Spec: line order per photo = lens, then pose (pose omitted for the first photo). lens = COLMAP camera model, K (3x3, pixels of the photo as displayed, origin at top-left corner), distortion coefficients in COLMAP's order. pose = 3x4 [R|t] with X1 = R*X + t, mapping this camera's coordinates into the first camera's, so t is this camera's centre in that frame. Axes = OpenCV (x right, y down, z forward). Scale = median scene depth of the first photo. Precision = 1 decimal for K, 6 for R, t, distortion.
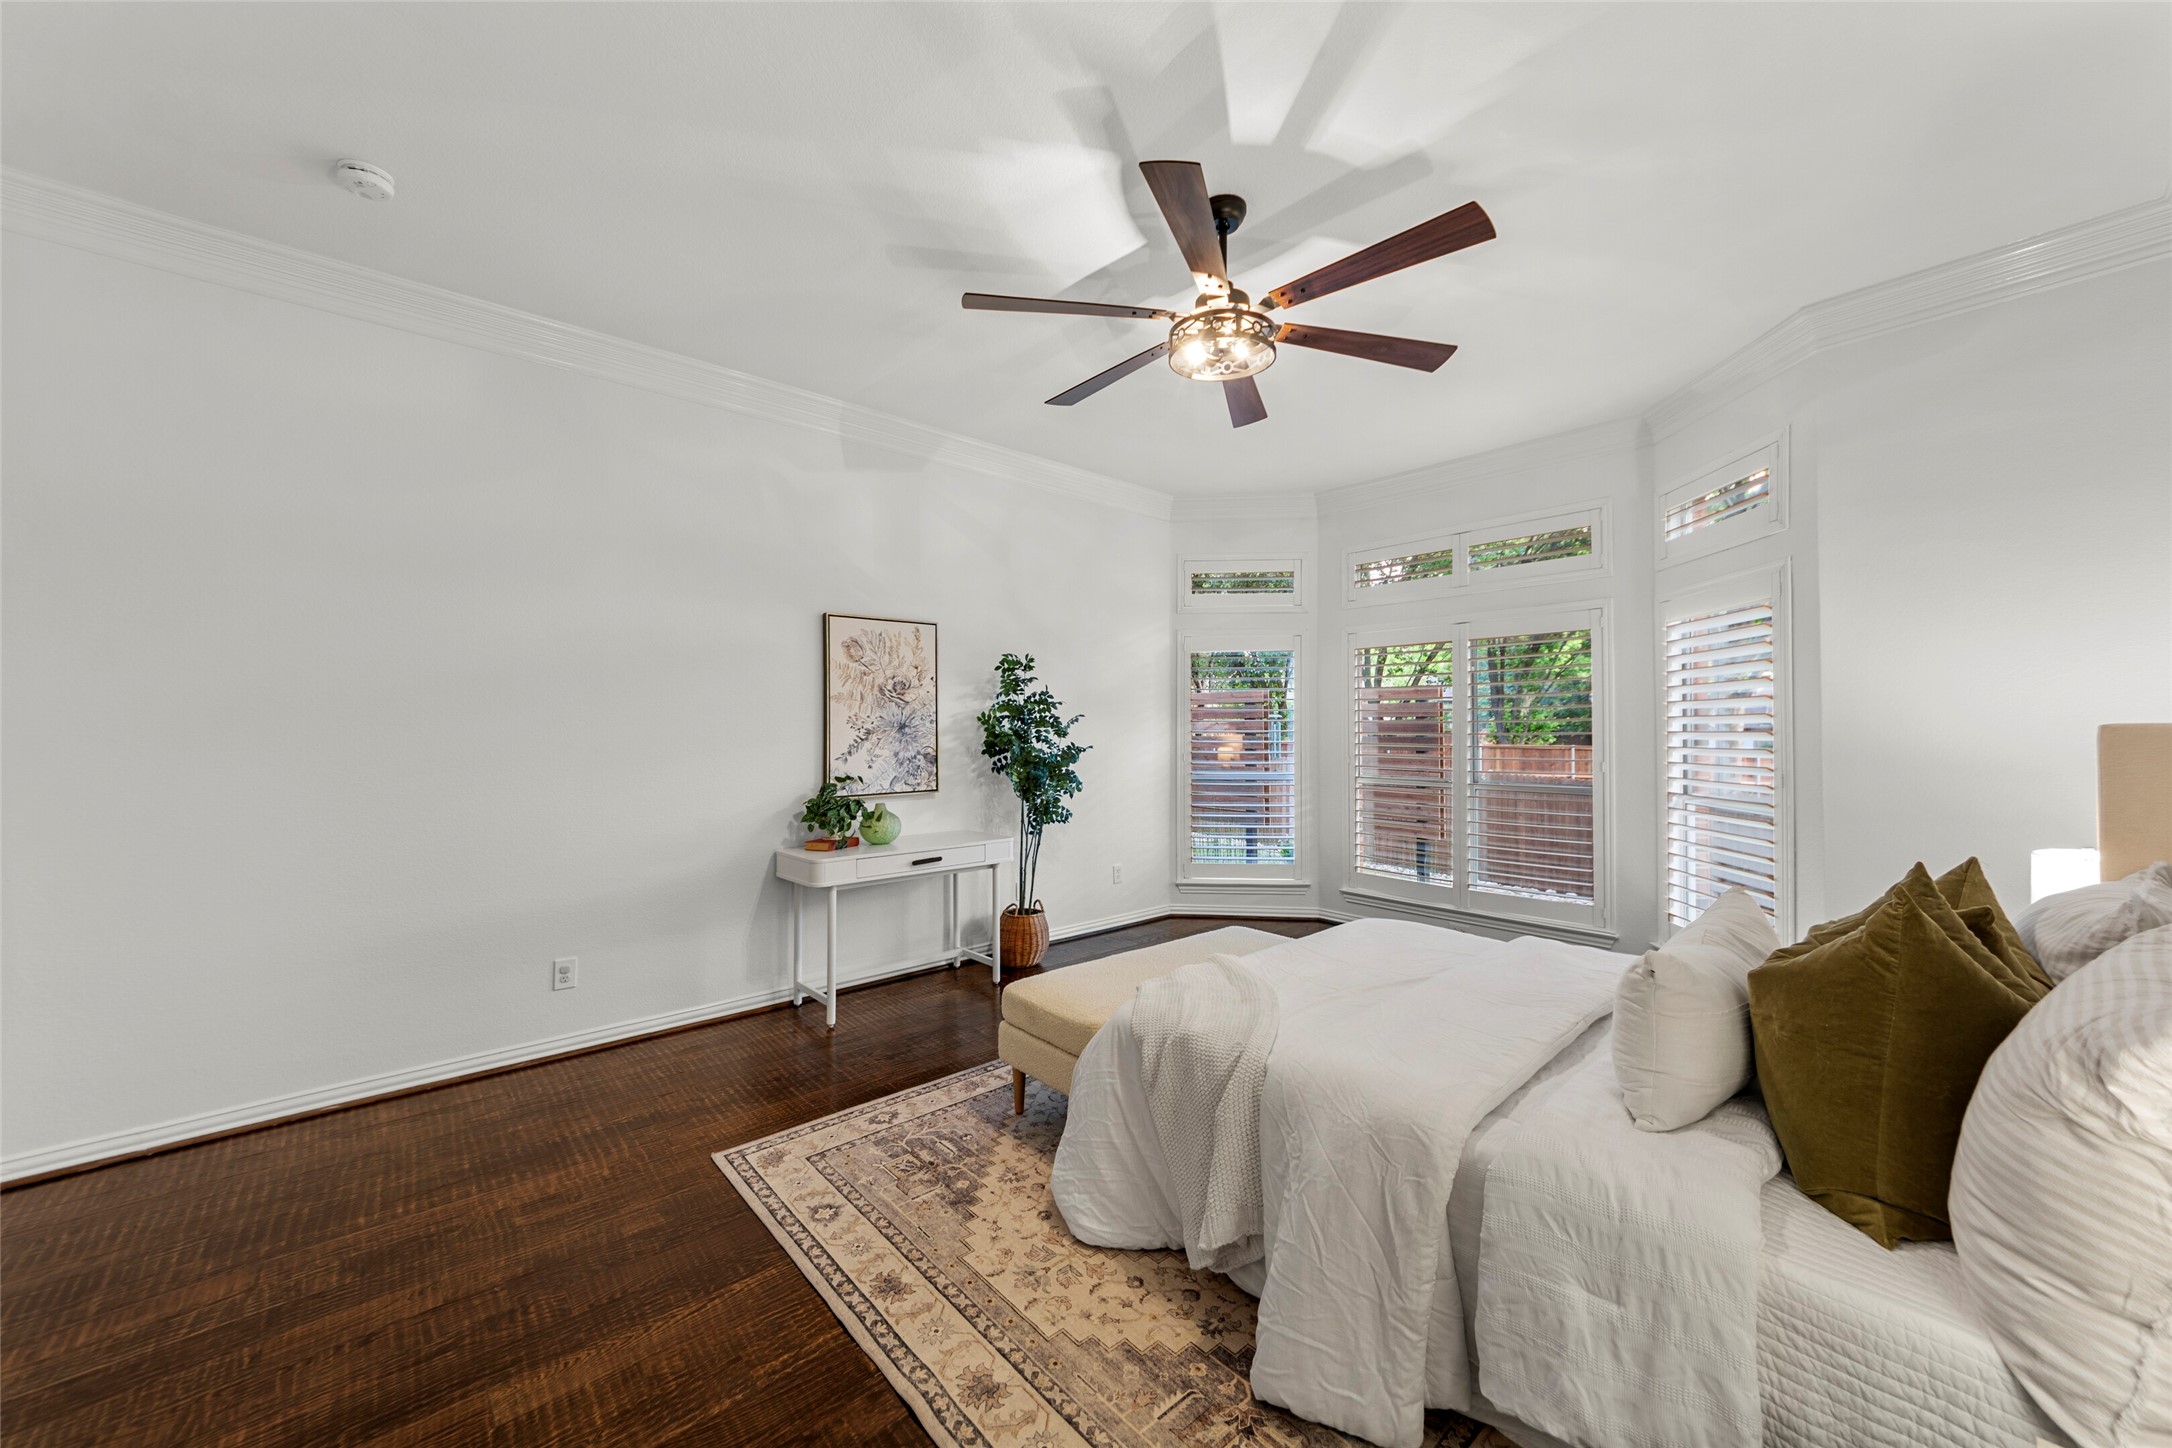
lens RADIAL K [[776.1, 0, 1096.8], [0, 776.1, 736.1], [0, 0, 1]] dist [0.001267, 0.000026]
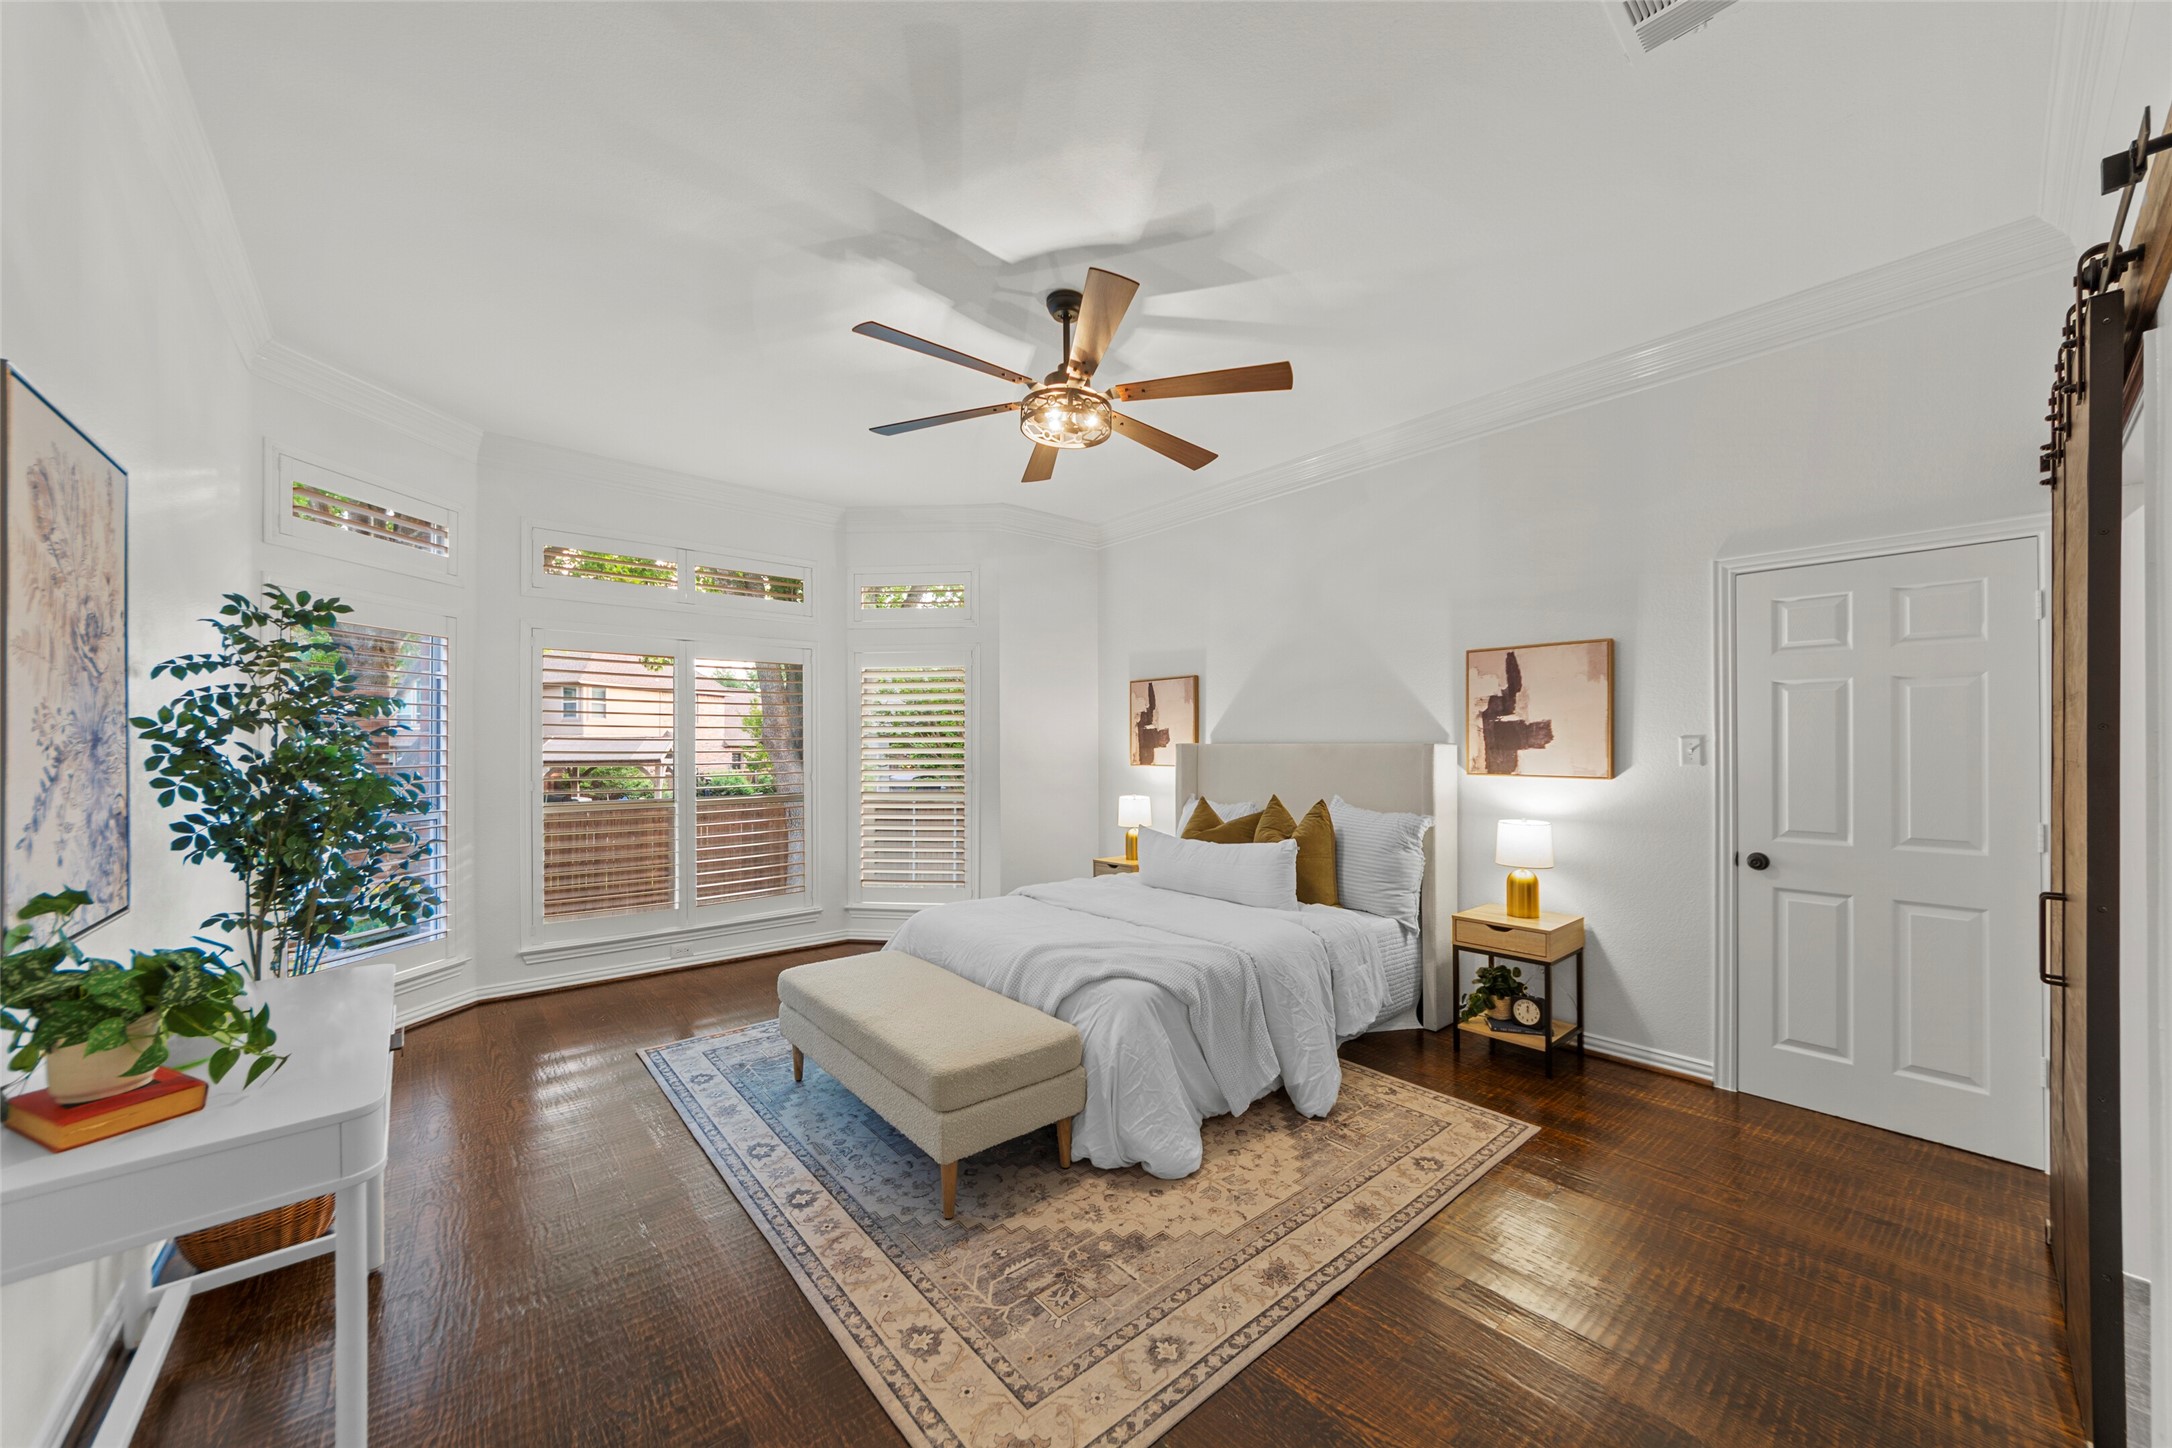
lens RADIAL K [[779.3, 0, 1082.6], [0, 779.3, 740.3], [0, 0, 1]] dist [-0.000180, -0.000018]
pose [[0.058154, 0.005111, 0.998295, -1.079498], [0.018980, 0.999800, -0.006224, -0.000948], [-0.998127, 0.019310, 0.058045, 0.966976]]
